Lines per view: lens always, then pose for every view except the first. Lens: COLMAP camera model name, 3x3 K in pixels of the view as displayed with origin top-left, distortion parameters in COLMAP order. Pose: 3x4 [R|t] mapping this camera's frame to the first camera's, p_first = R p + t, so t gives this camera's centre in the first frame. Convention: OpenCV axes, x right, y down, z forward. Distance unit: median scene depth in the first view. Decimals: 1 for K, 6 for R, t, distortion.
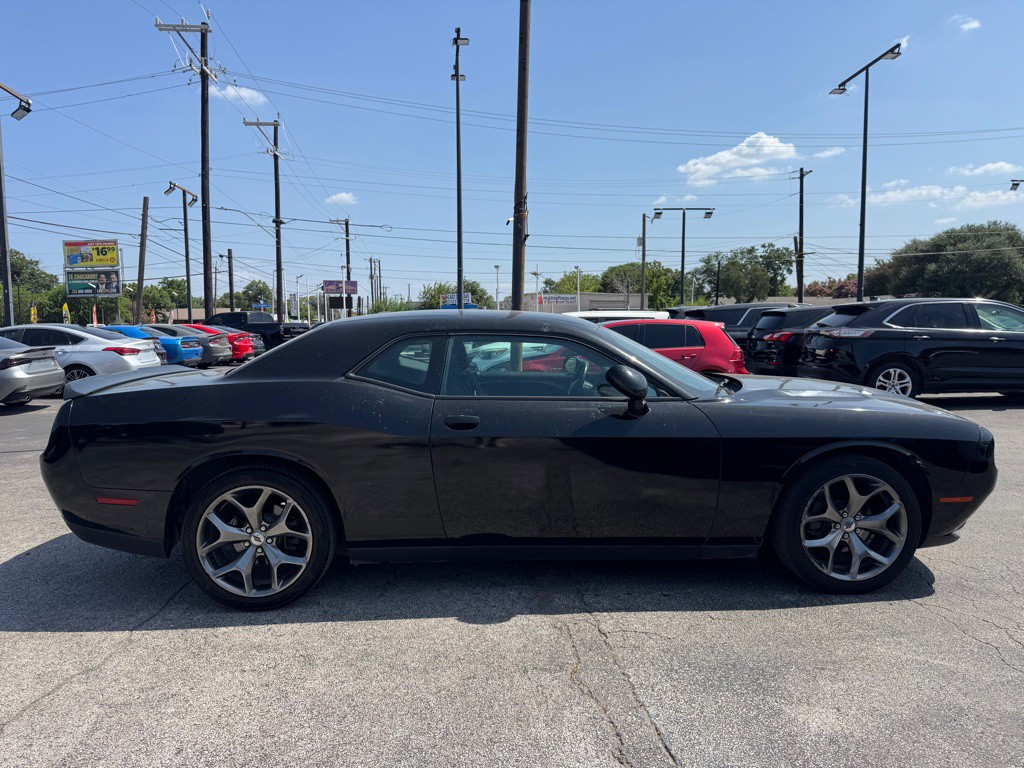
lens RADIAL K [[728.6, 0, 509.5], [0, 728.6, 399.3], [0, 0, 1]] dist [0.007675, -0.027768]
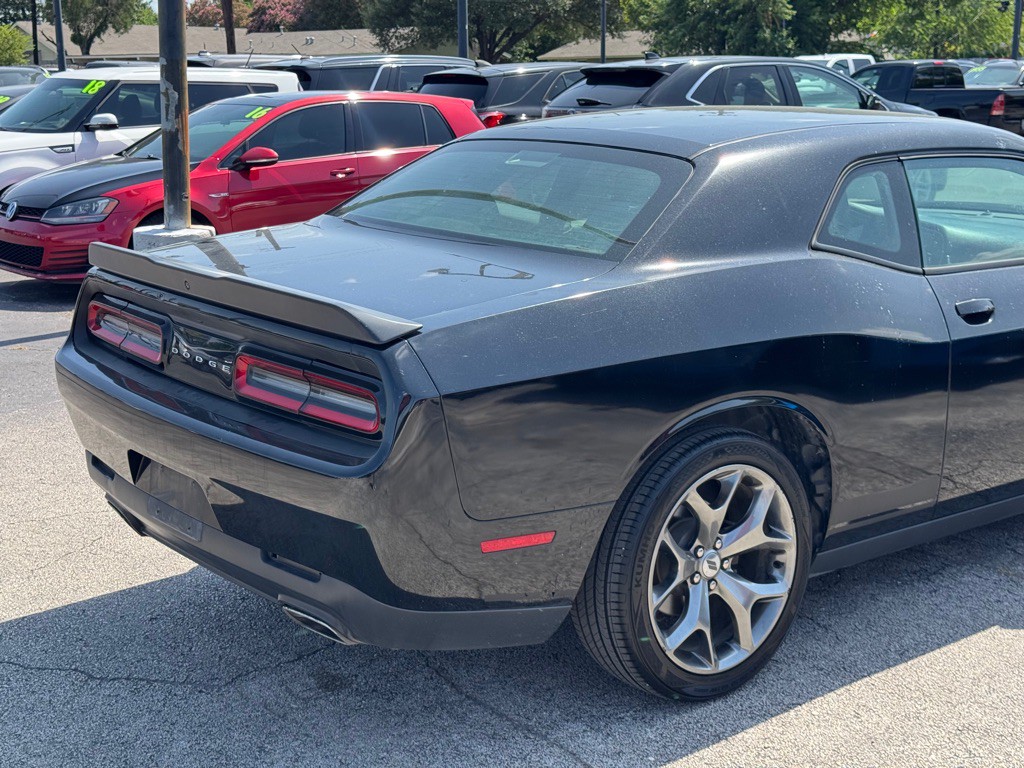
lens RADIAL K [[1439.1, 0, 512.4], [0, 1439.1, 398.9], [0, 0, 1]] dist [0.156076, -0.214179]
pose [[0.808303, -0.121548, 0.576083, -0.209029], [0.057158, 0.990036, 0.128689, -0.014478], [-0.585985, -0.071092, 0.807197, 0.047598]]
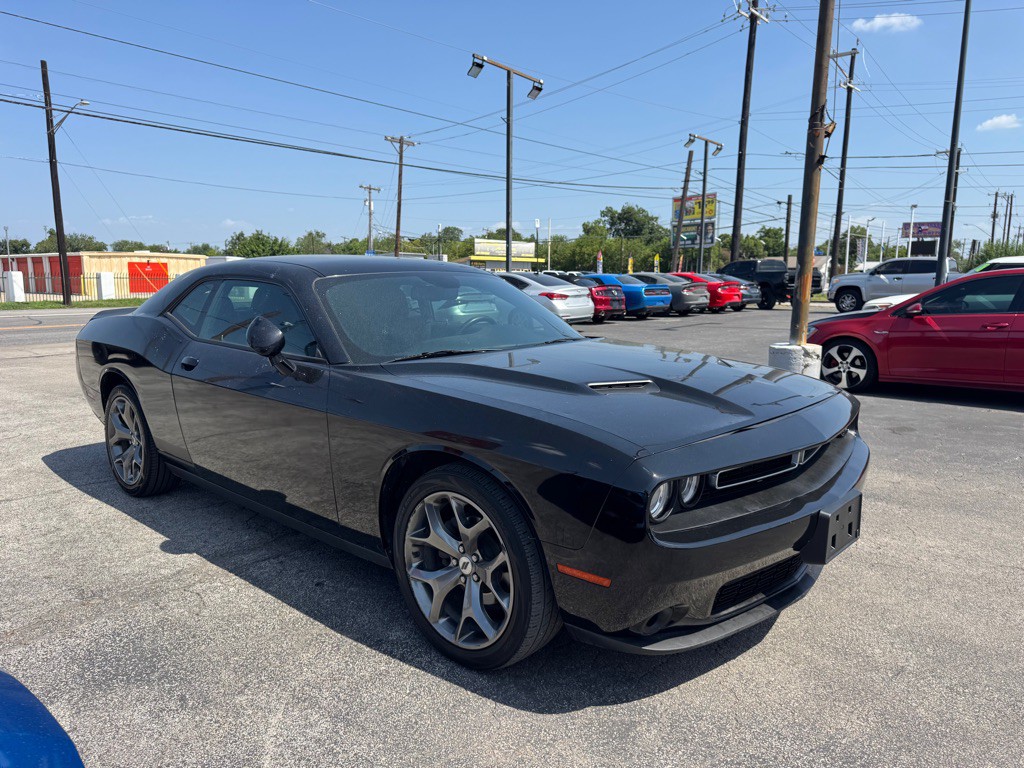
lens RADIAL K [[728.6, 0, 509.5], [0, 728.6, 399.3], [0, 0, 1]] dist [0.007675, -0.027768]
pose [[0.705647, 0.121589, -0.698053, 0.195746], [-0.072808, 0.992394, 0.099258, -0.011178], [0.704813, -0.019217, 0.709133, 0.111049]]
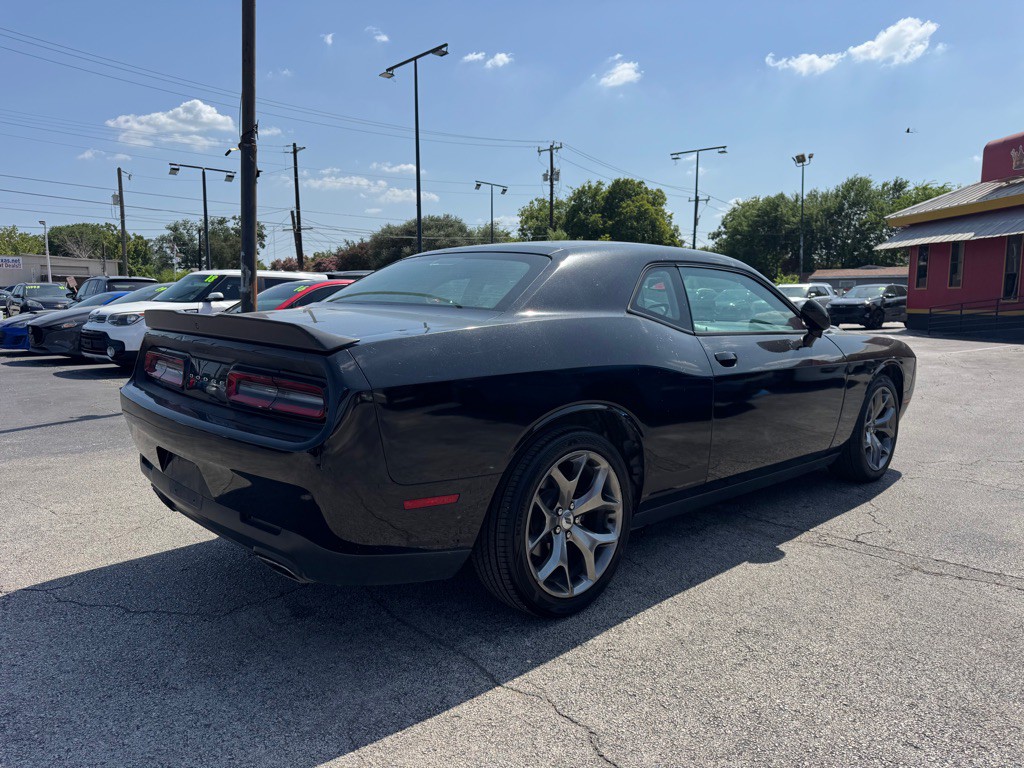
lens RADIAL K [[727.6, 0, 512.0], [0, 727.6, 384.0], [0, 0, 1]] dist [0.119744, -0.227784]
pose [[0.752908, -0.060544, 0.655335, -0.176315], [0.053558, 0.998093, 0.030679, 0.003718], [-0.655943, 0.012000, 0.754715, 0.088836]]
